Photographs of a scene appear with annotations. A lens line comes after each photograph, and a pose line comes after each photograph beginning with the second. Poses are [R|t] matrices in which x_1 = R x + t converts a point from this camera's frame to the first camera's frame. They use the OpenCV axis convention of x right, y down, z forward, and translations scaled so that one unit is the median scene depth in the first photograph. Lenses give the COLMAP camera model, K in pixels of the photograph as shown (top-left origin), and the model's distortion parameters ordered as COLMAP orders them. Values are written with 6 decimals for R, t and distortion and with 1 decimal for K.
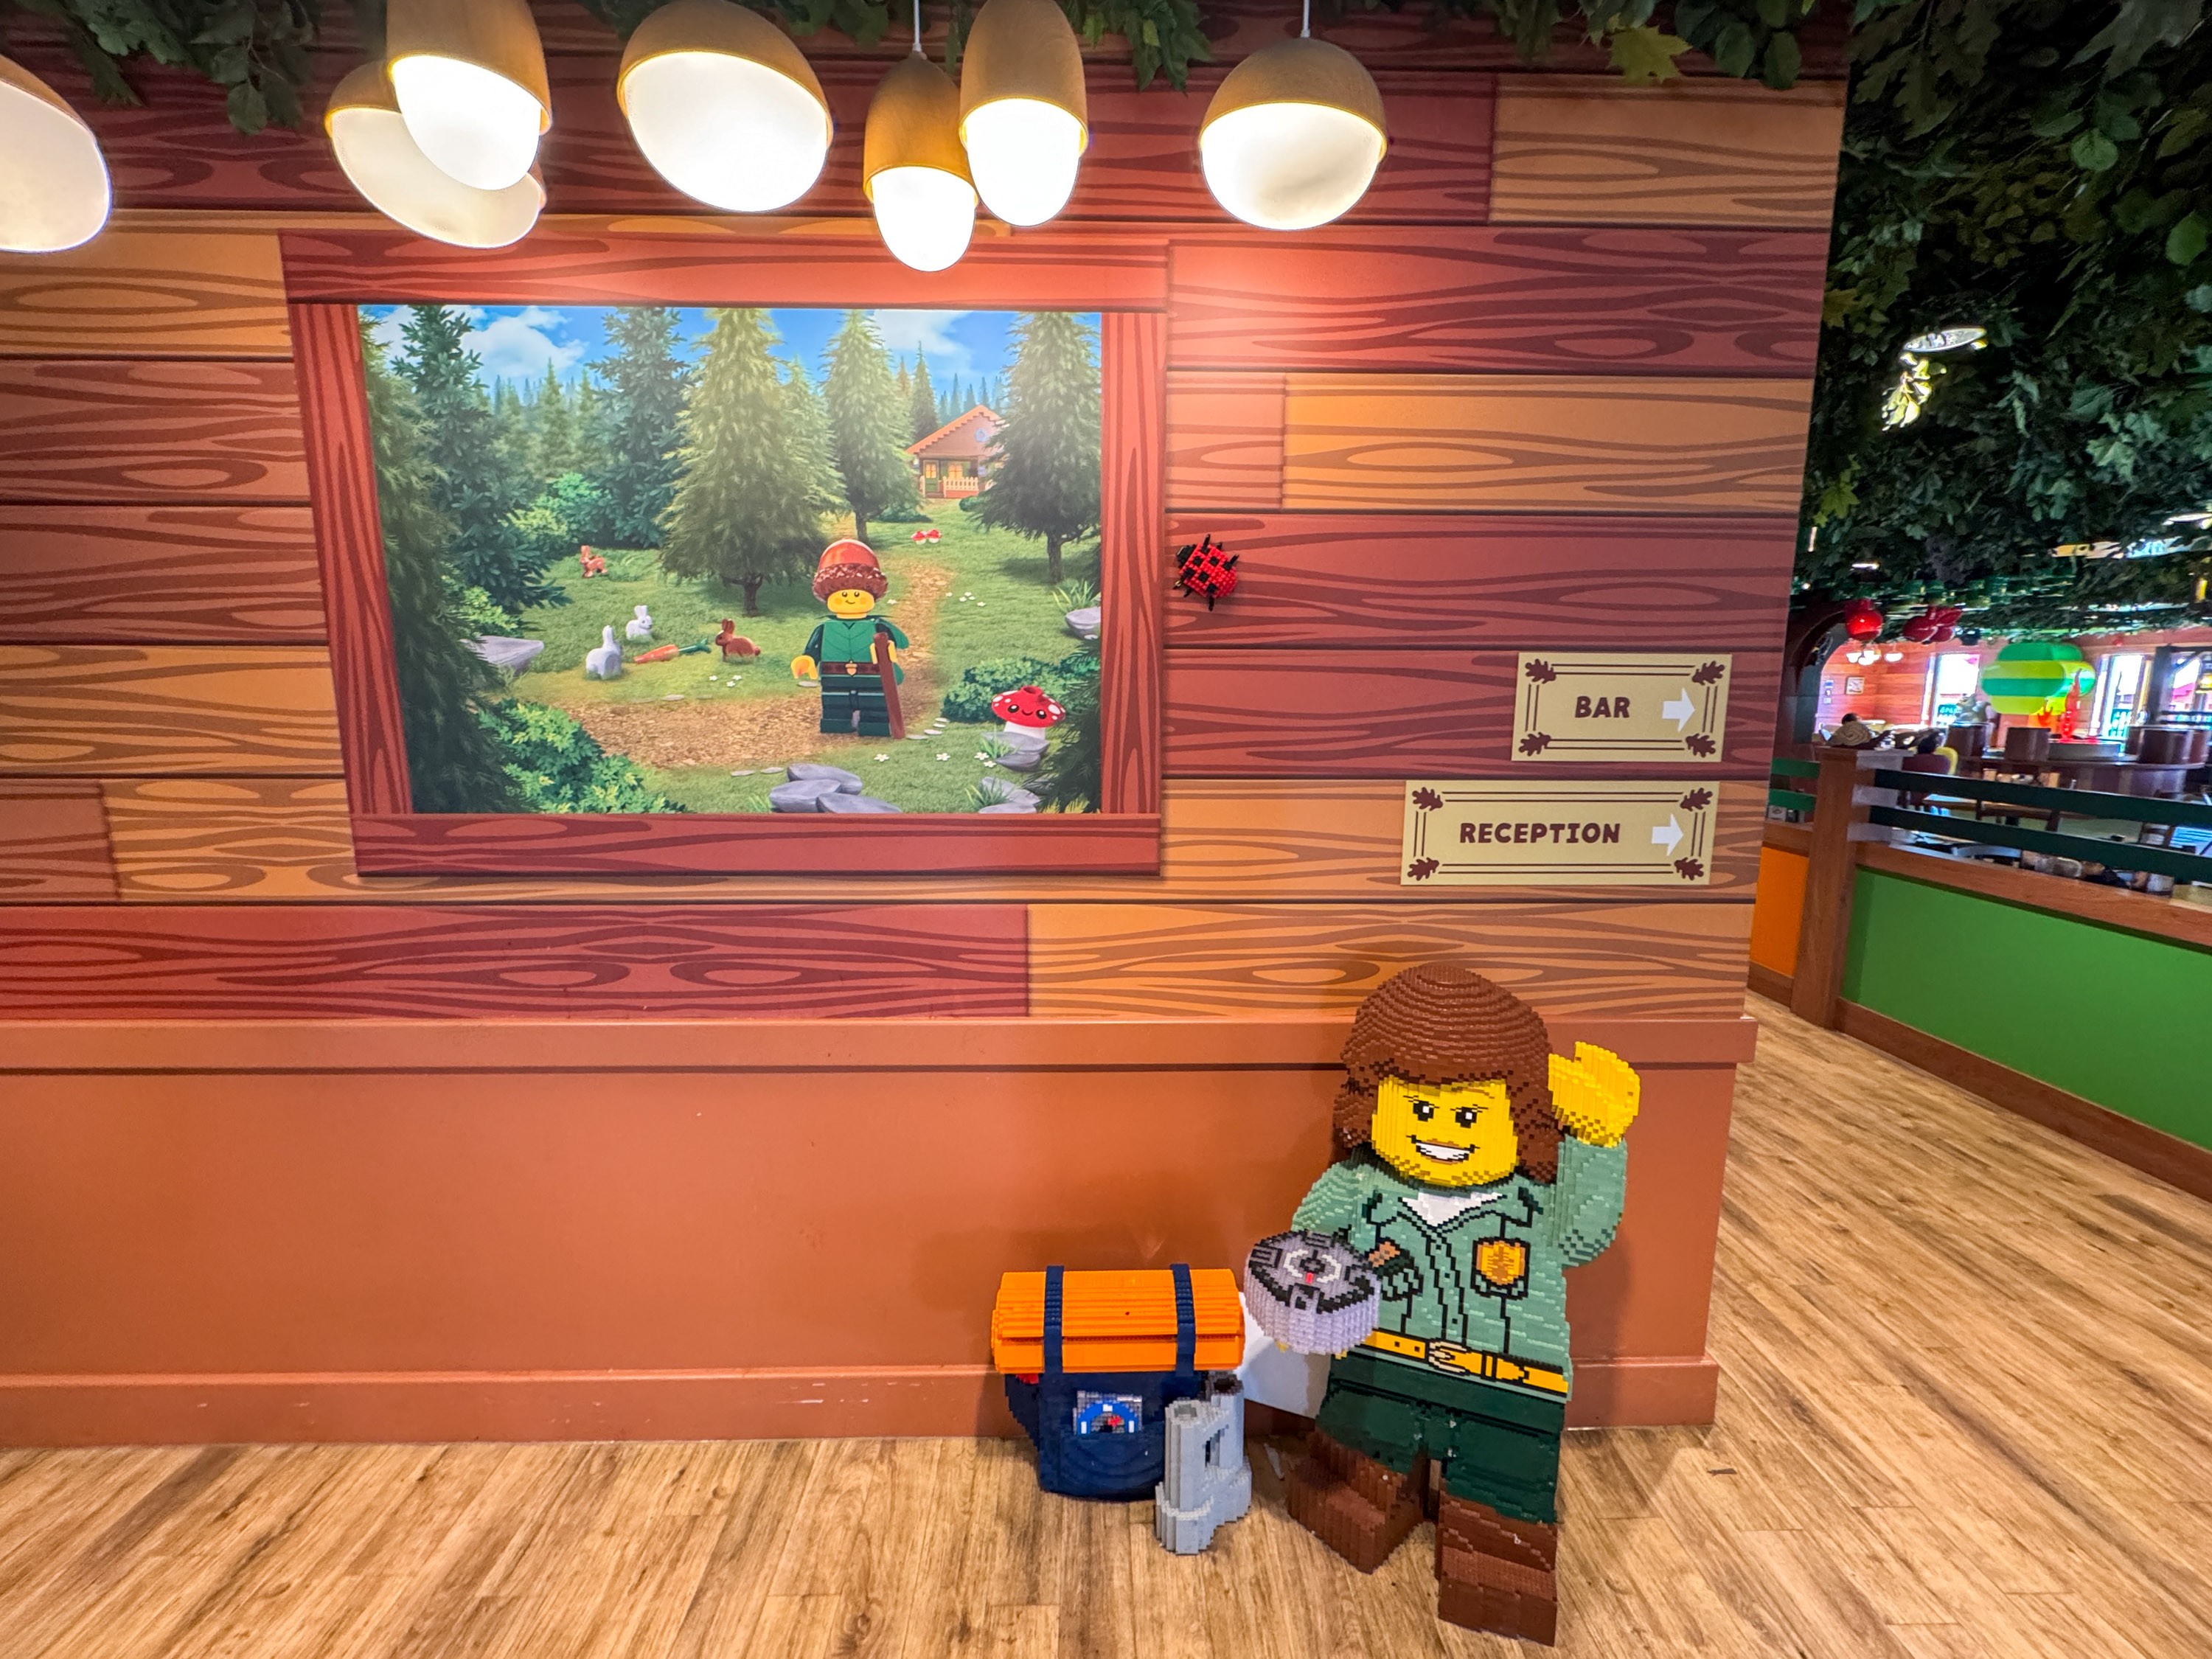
lens RADIAL K [[875.8, 0, 1121.0], [0, 875.8, 832.4], [0, 0, 1]] dist [-0.002865, 0.001156]
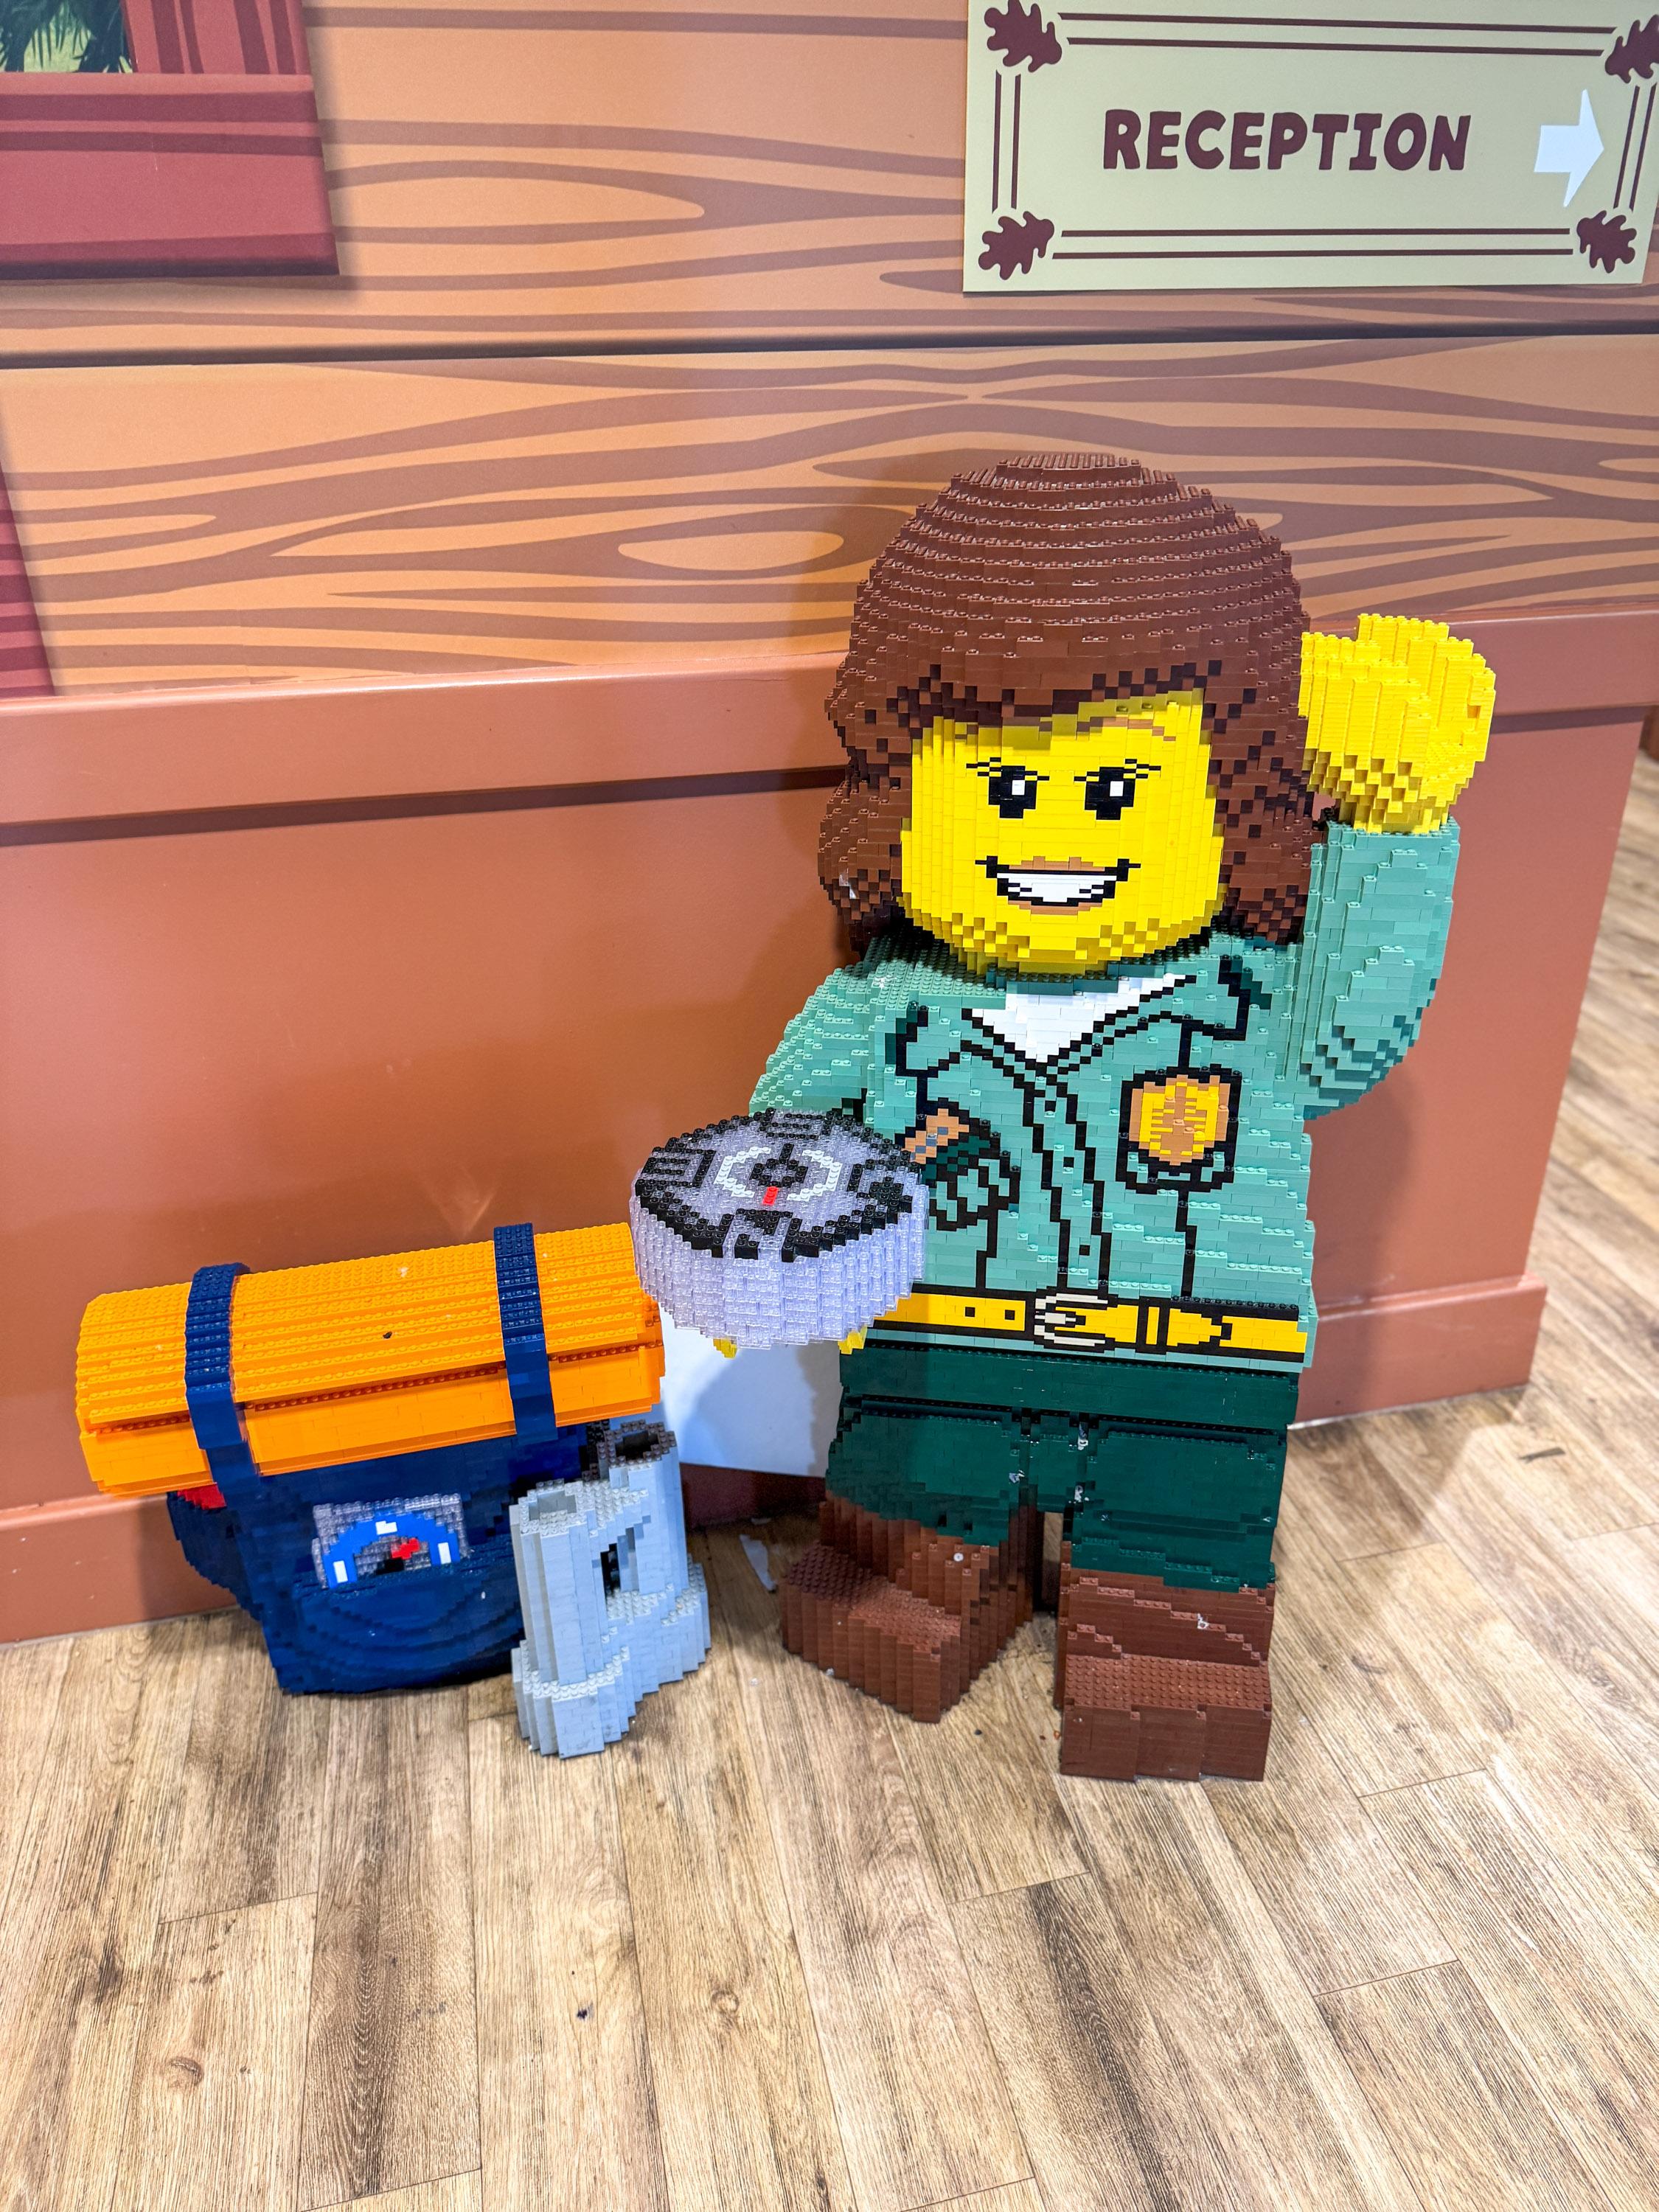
lens RADIAL K [[1525.6, 0, 822.4], [0, 1525.6, 1043.6], [0, 0, 1]] dist [0.083011, -0.103446]
pose [[0.980168, -0.103657, 0.168899, 0.105874], [0.050201, 0.954367, 0.294386, 0.186896], [-0.191707, -0.280069, 0.940643, 0.259995]]
